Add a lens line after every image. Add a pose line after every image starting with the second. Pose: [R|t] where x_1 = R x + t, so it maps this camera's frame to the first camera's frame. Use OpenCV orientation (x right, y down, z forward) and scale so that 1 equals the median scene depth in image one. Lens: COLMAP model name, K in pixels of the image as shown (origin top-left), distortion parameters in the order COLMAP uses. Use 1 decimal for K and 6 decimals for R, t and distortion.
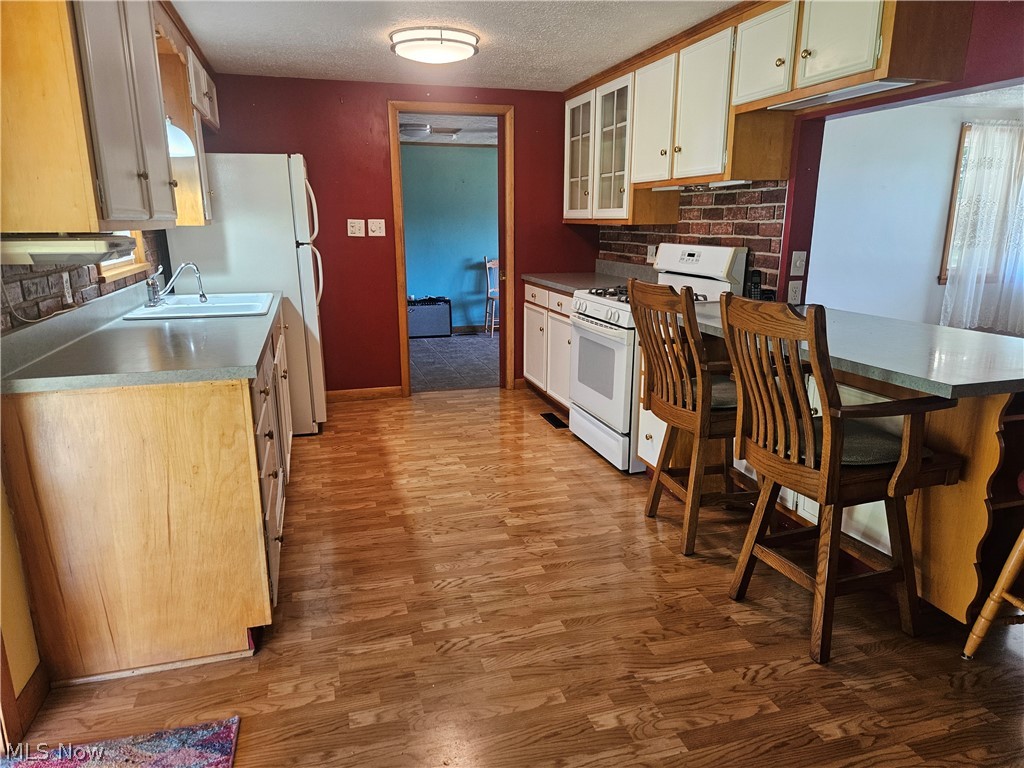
lens RADIAL K [[684.1, 0, 510.7], [0, 684.1, 386.9], [0, 0, 1]] dist [0.036484, -0.013346]
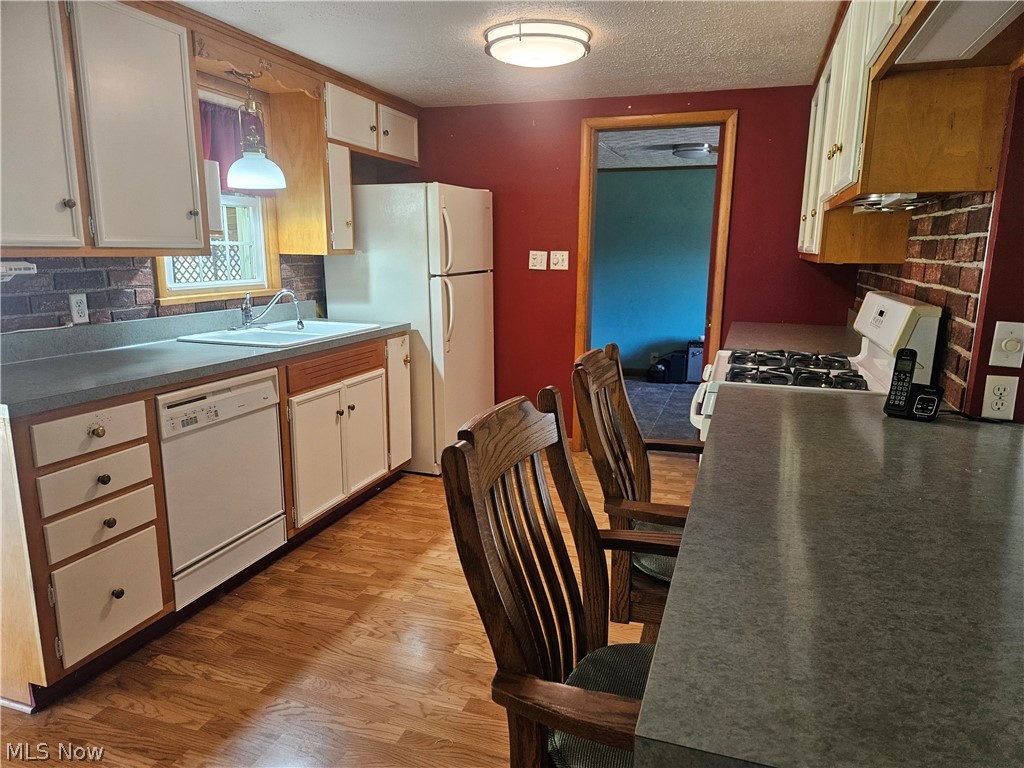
lens RADIAL K [[684.1, 0, 513.5], [0, 684.1, 383.7], [0, 0, 1]] dist [0.036484, -0.013346]
pose [[0.822272, 0.123250, -0.555588, 0.336645], [-0.148929, 0.988847, -0.001053, -0.077596], [0.549262, 0.083609, 0.831457, 0.293552]]
